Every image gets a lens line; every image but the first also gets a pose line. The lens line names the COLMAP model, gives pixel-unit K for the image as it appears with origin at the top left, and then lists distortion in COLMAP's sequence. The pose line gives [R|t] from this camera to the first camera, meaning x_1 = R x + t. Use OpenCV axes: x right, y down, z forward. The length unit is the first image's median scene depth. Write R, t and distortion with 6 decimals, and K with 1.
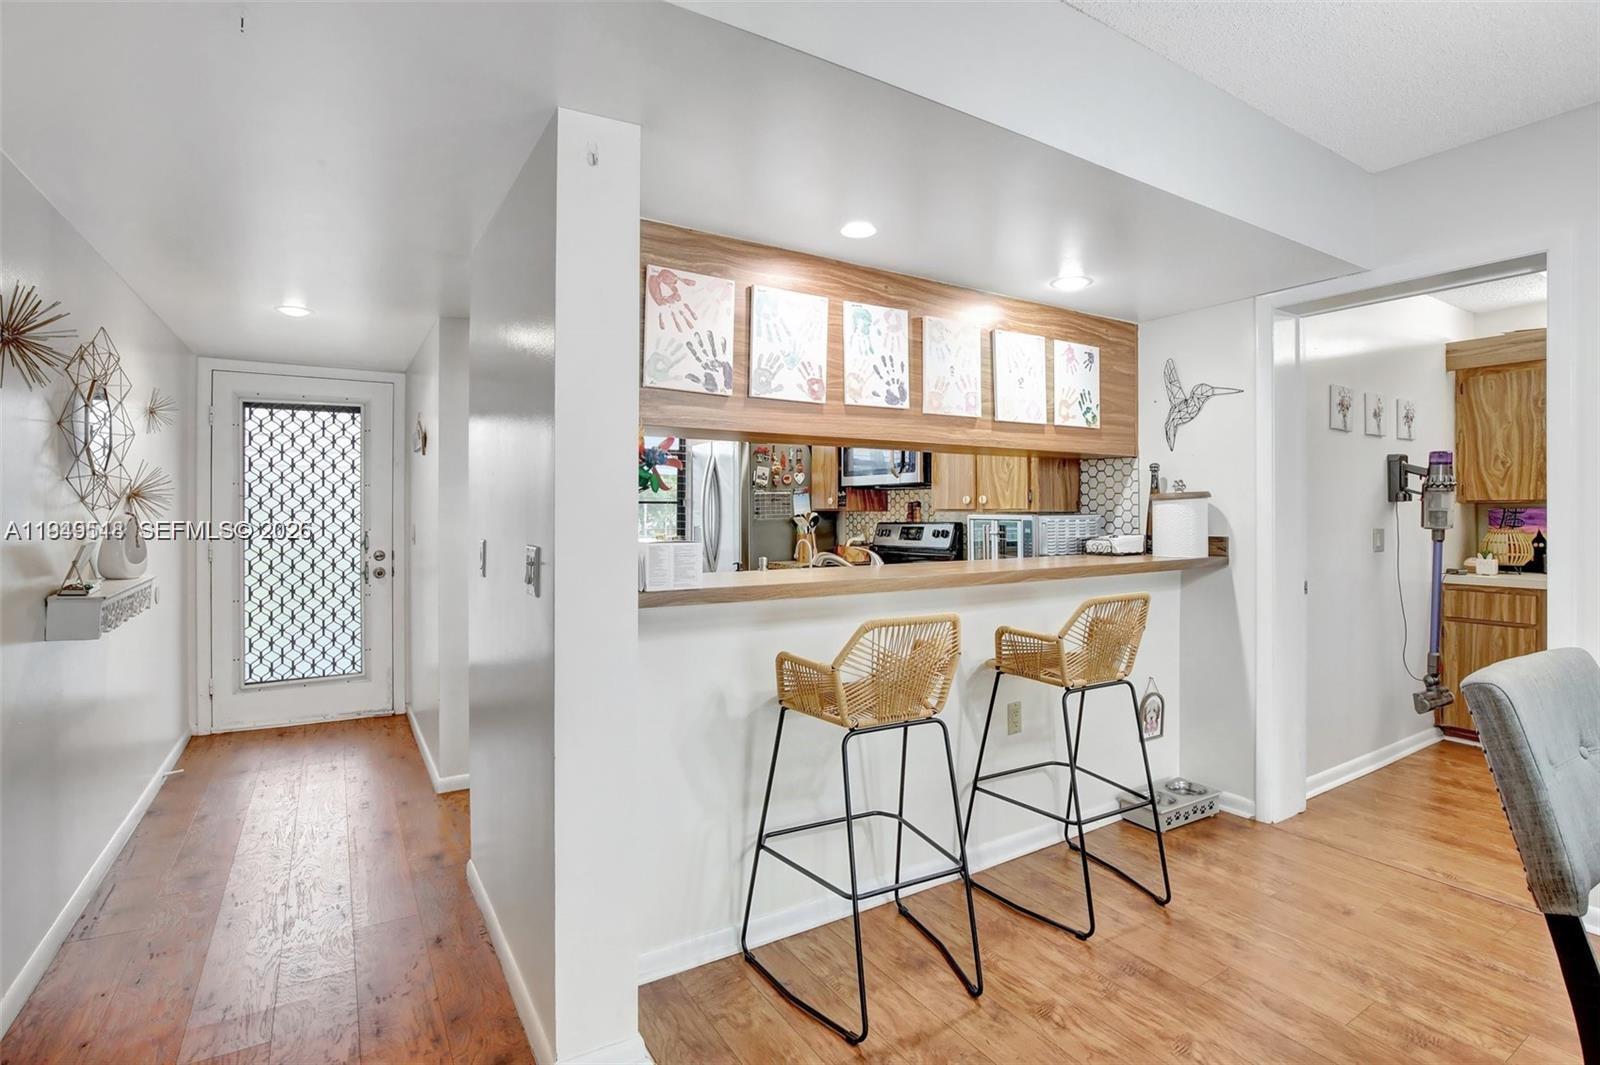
lens RADIAL K [[765.4, 0, 809.1], [0, 765.4, 512.0], [0, 0, 1]] dist [-0.028211, 0.000366]
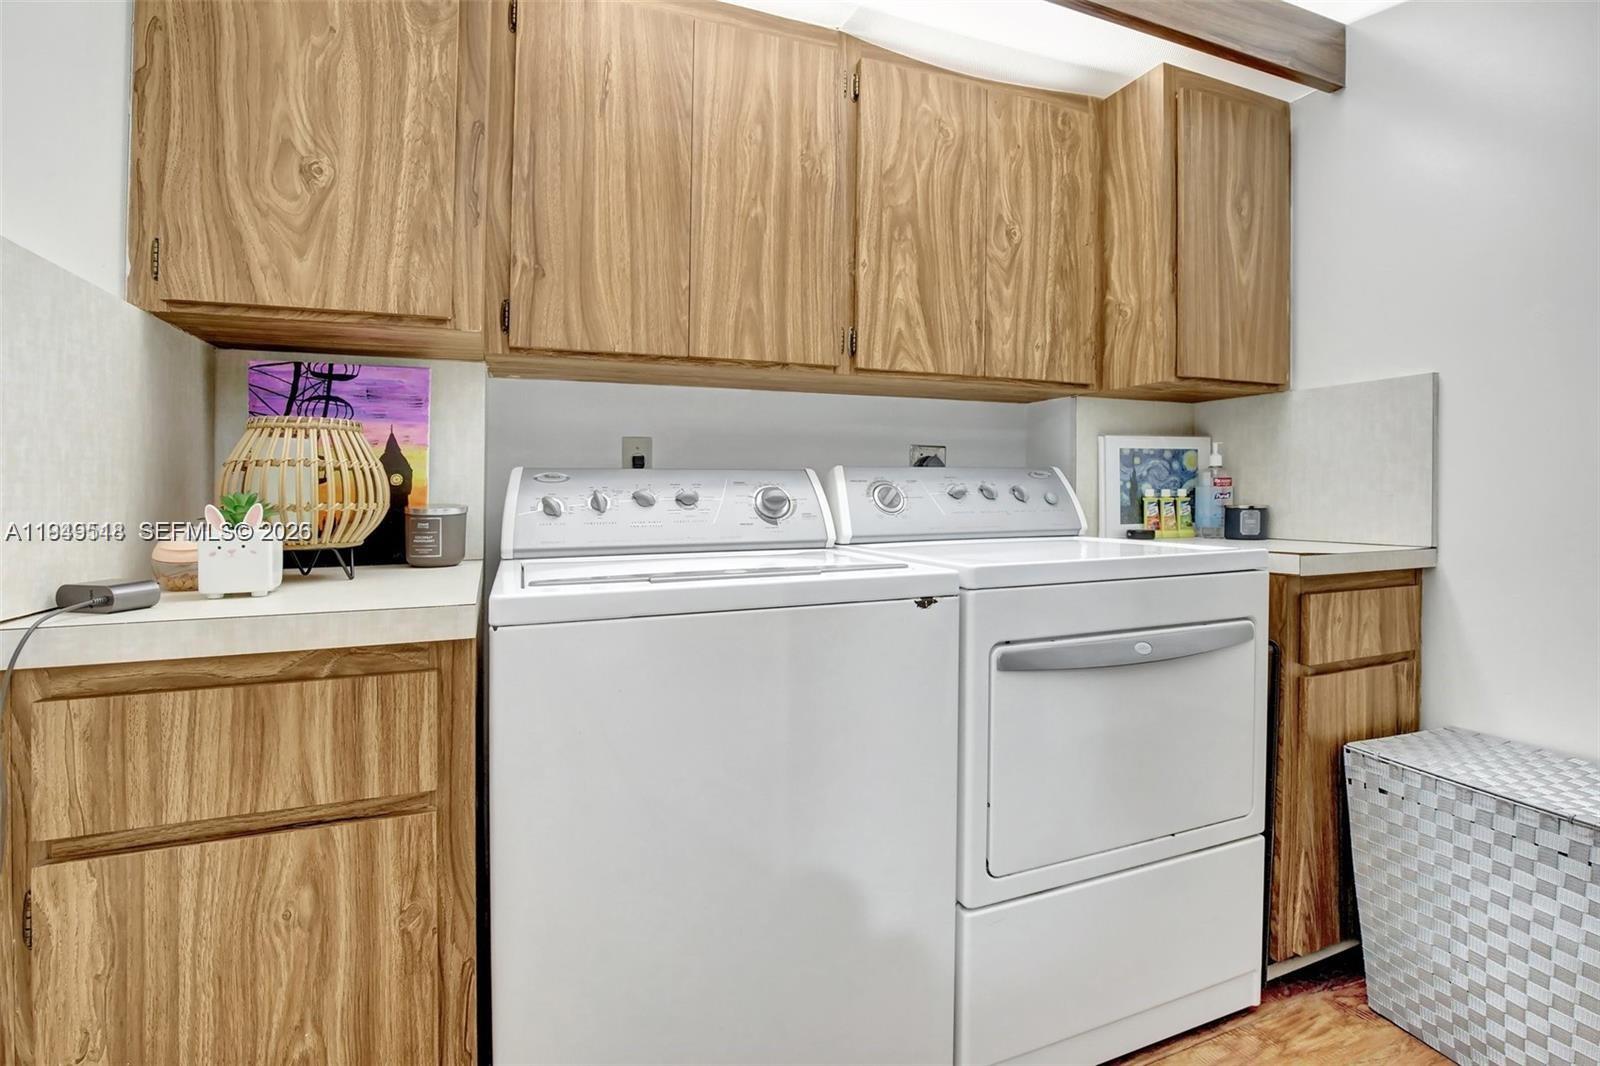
lens RADIAL K [[738.9, 0, 801.3], [0, 738.9, 485.4], [0, 0, 1]] dist [-0.029205, 0.000071]
pose [[0.175725, 0.006742, 0.984416, 0.704129], [-0.007787, 0.999955, -0.005459, 0.048637], [-0.984408, -0.006706, 0.175770, 0.777726]]
